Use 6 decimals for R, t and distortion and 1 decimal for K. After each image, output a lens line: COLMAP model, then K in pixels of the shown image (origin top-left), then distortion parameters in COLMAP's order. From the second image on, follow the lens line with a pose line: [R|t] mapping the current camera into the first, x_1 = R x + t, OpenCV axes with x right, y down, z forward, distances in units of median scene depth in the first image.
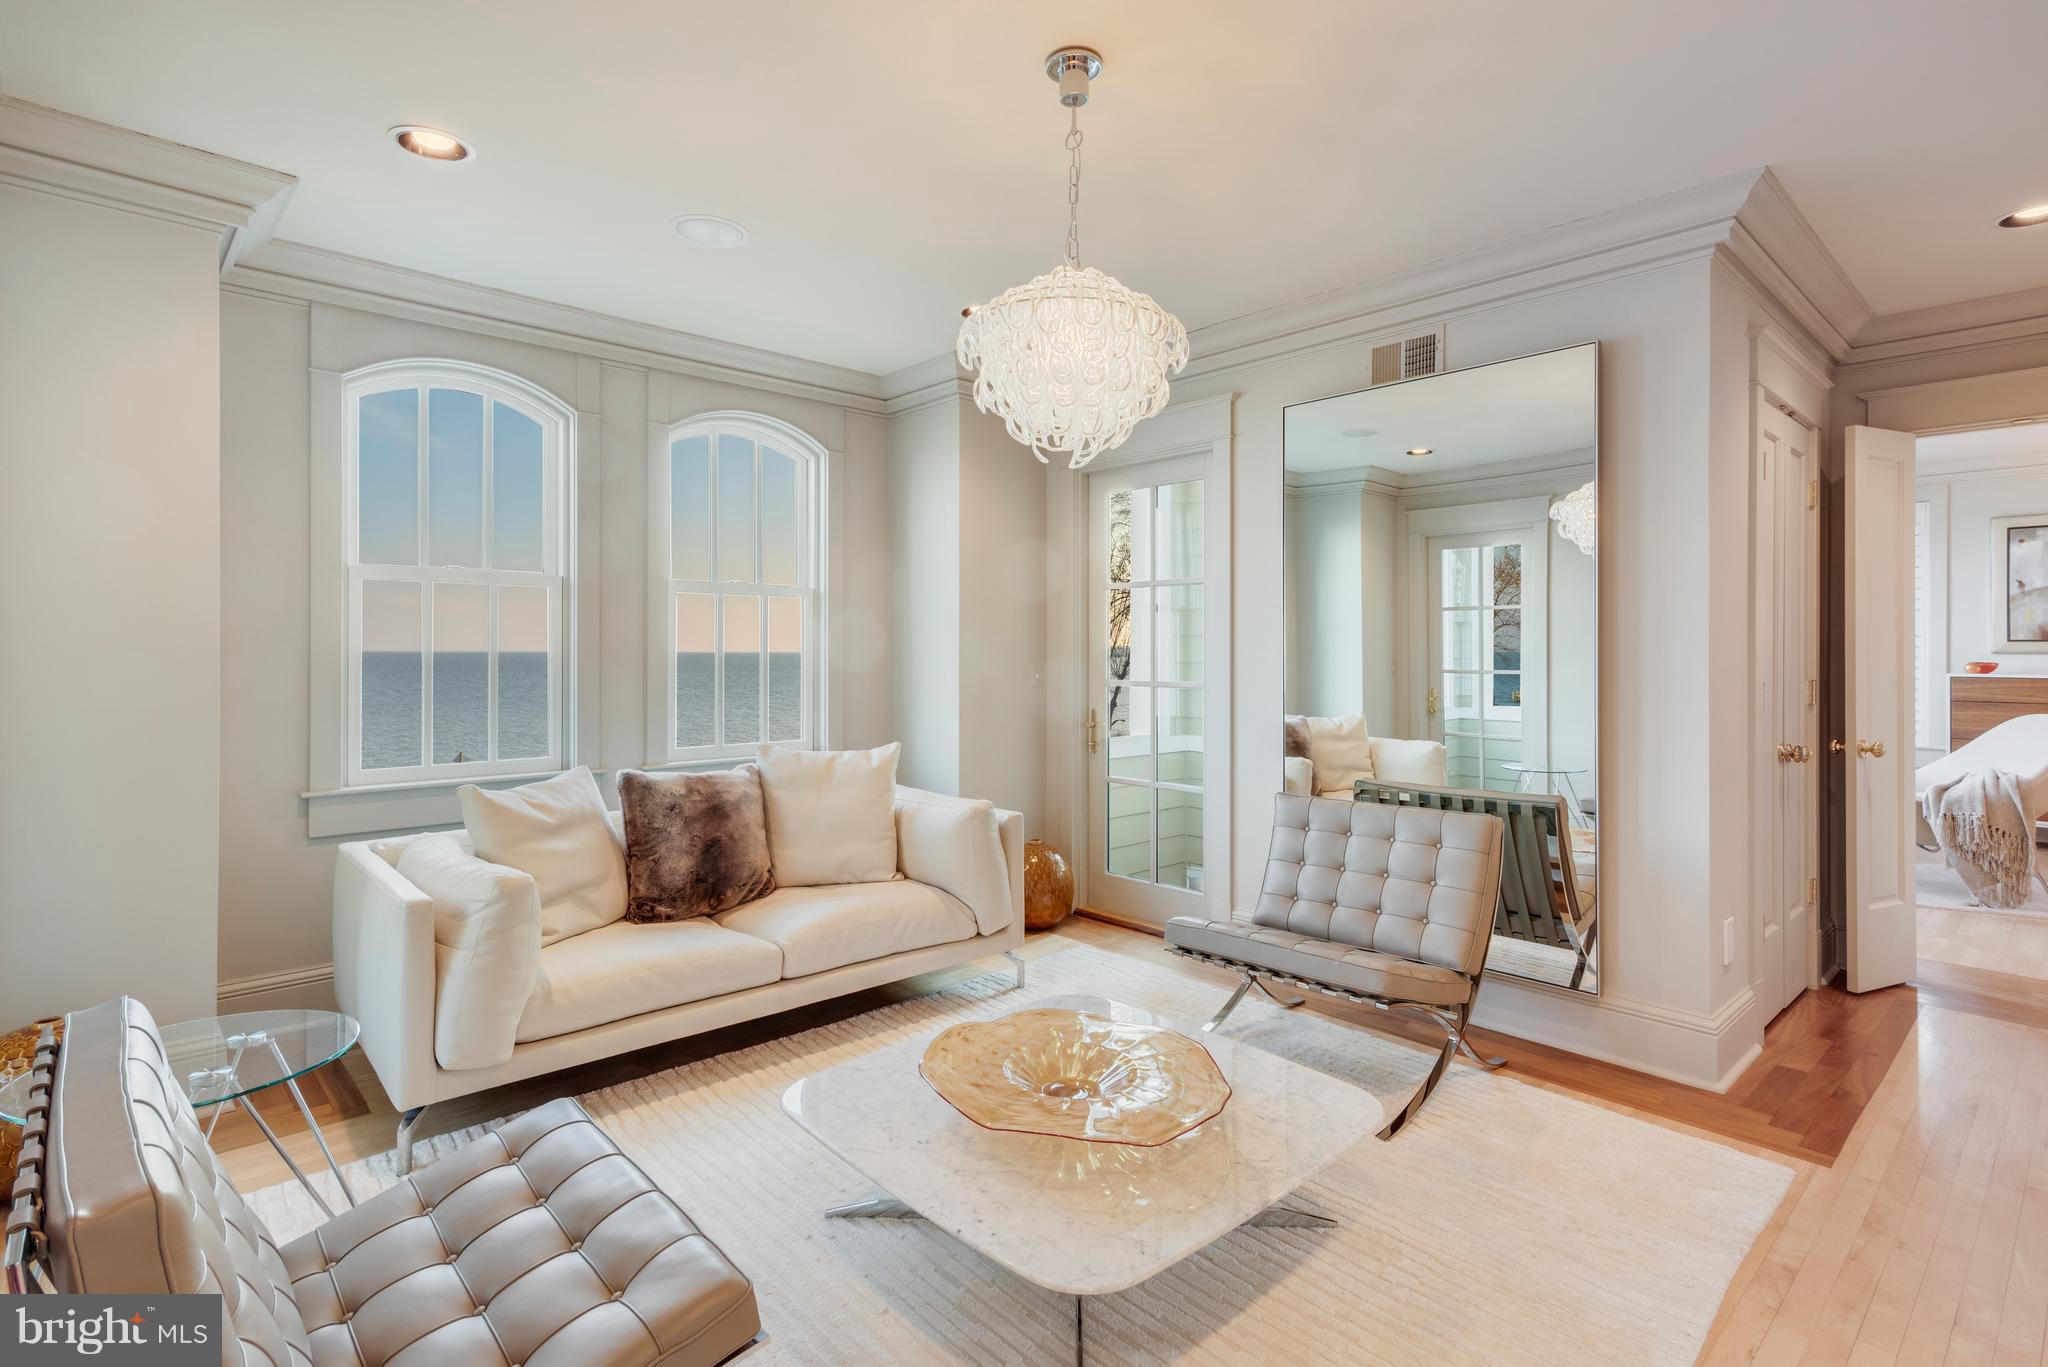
lens RADIAL K [[1001.9, 0, 1071.3], [0, 1001.9, 651.3], [0, 0, 1]] dist [0.000571, -0.000535]
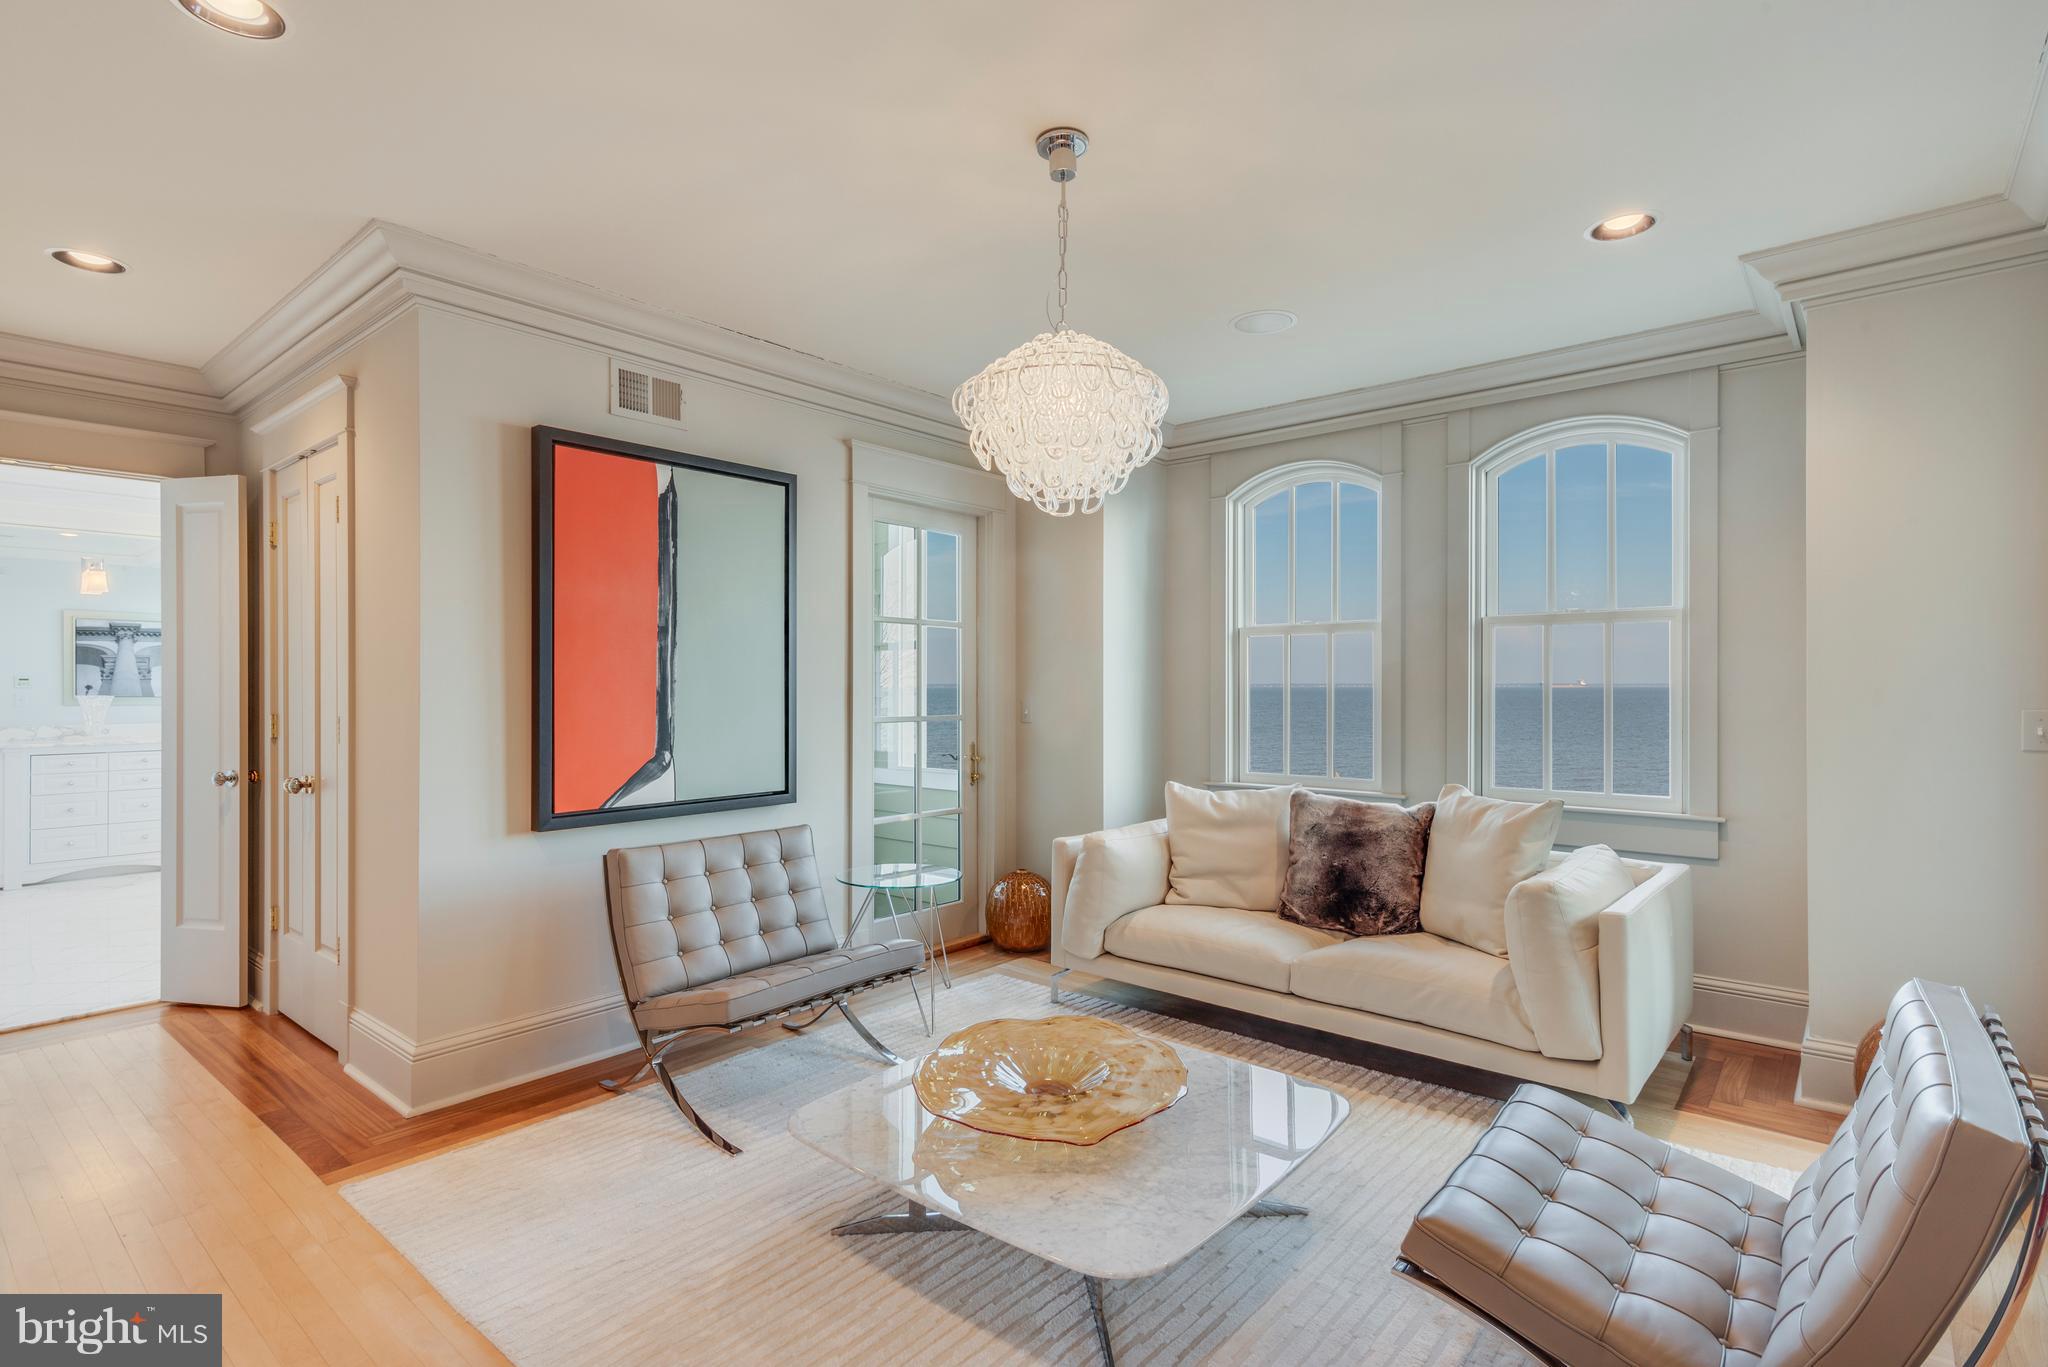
lens RADIAL K [[1001.9, 0, 1034.6], [0, 1001.9, 688.5], [0, 0, 1]] dist [0.000571, -0.000535]
pose [[0.098834, 0.001757, -0.995102, 0.667851], [0.001154, 0.999998, 0.001880, -0.001944], [0.995103, -0.001334, 0.098832, 0.550617]]
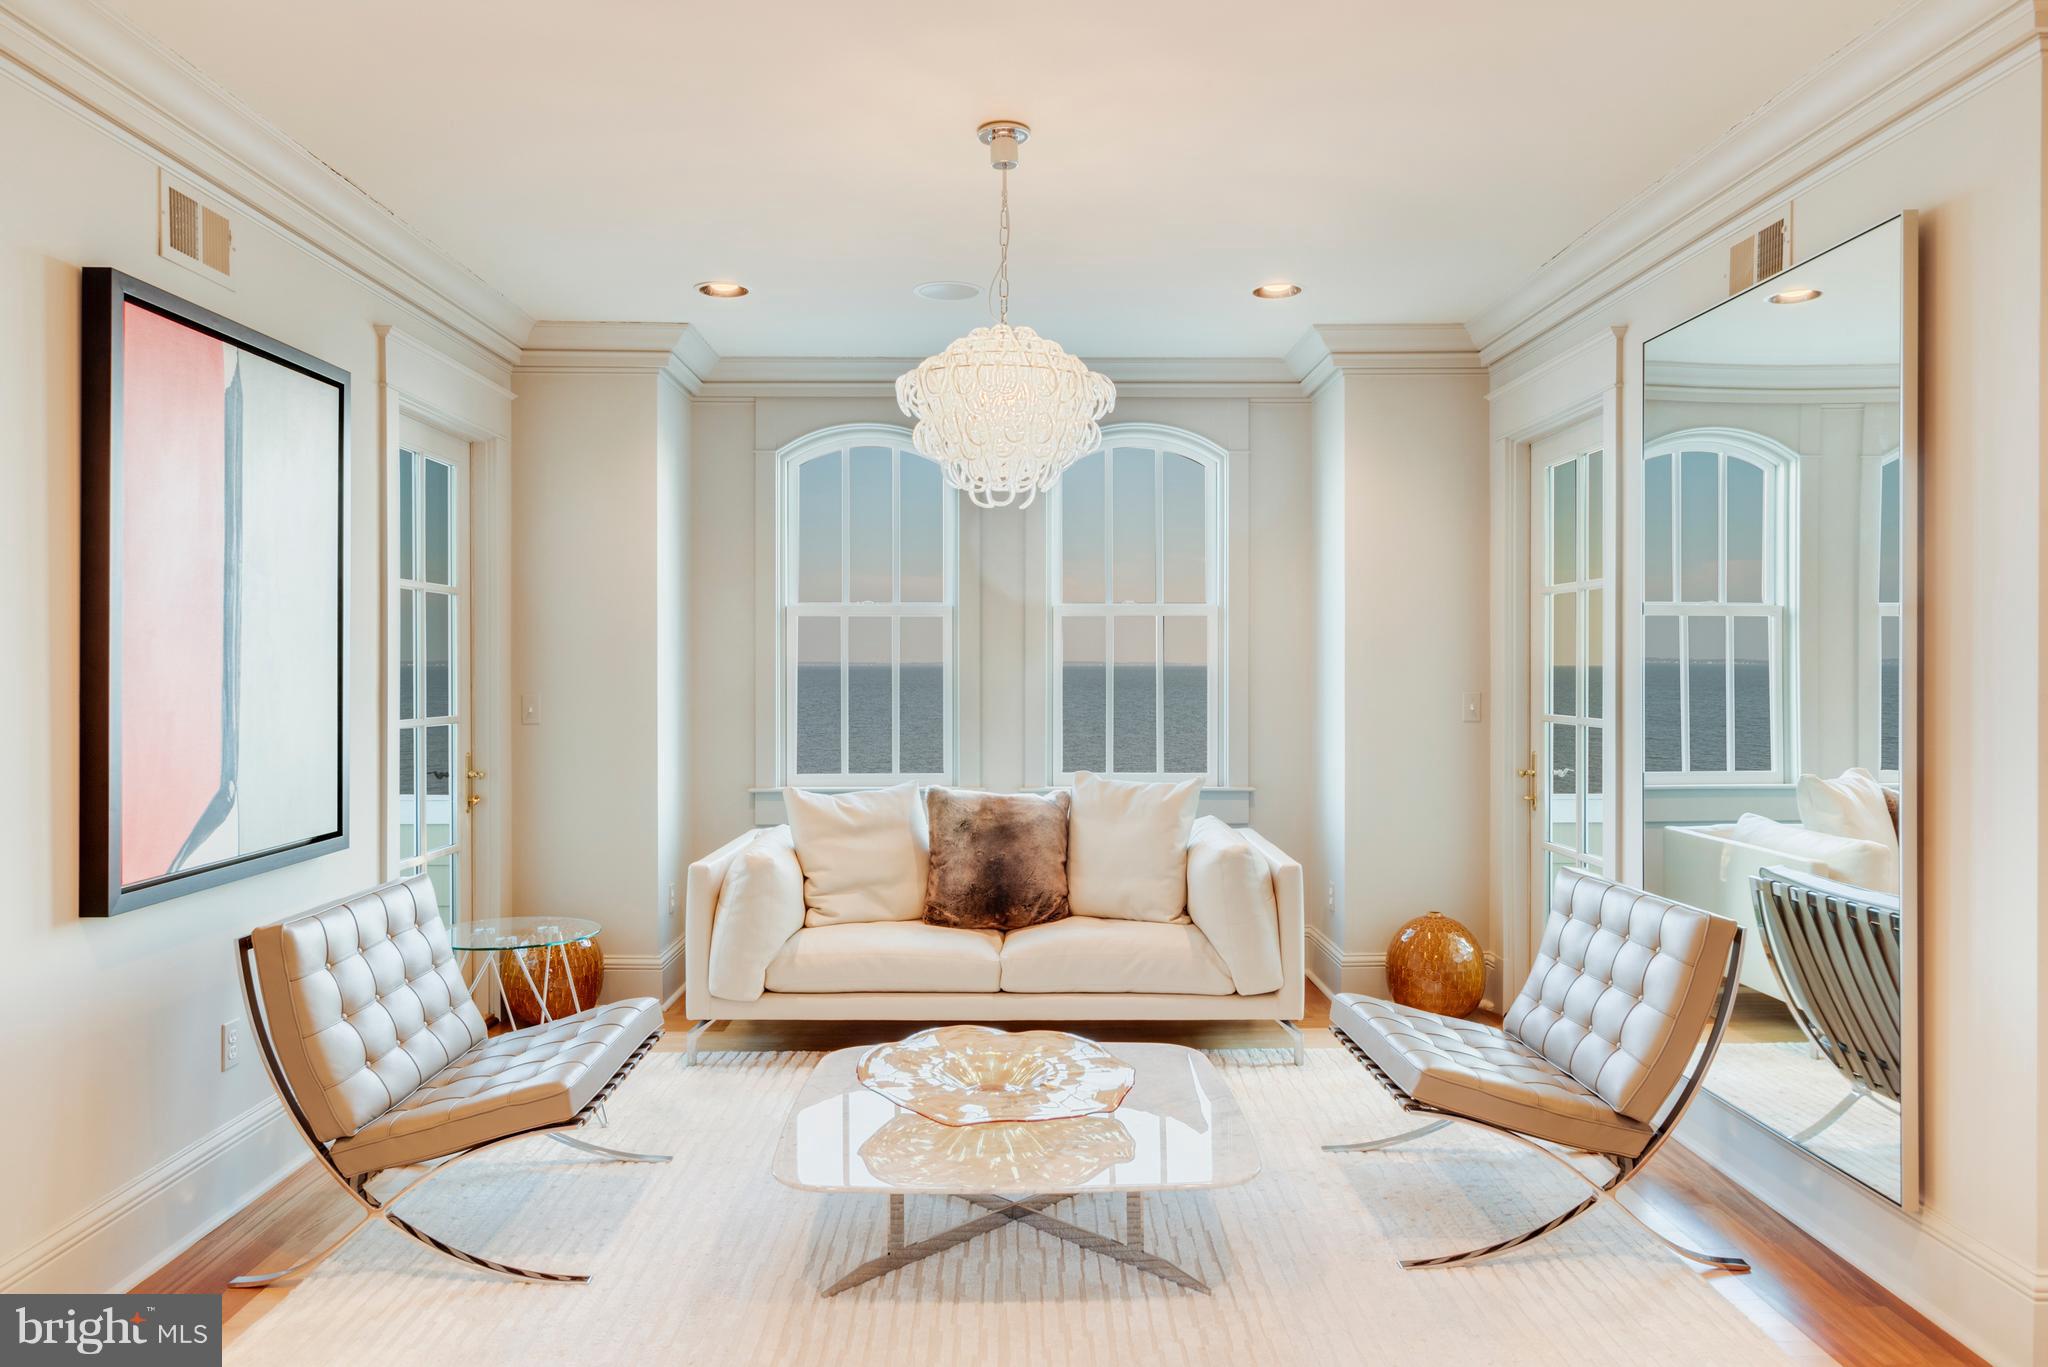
lens RADIAL K [[1396.9, 0, 1037.2], [0, 1396.9, 673.7], [0, 0, 1]] dist [-0.006769, 0.006540]
pose [[0.739743, 0.003845, -0.672879, 0.641726], [0.001224, 0.999974, 0.007060, -0.014286], [0.672889, -0.006047, 0.739719, -0.051977]]
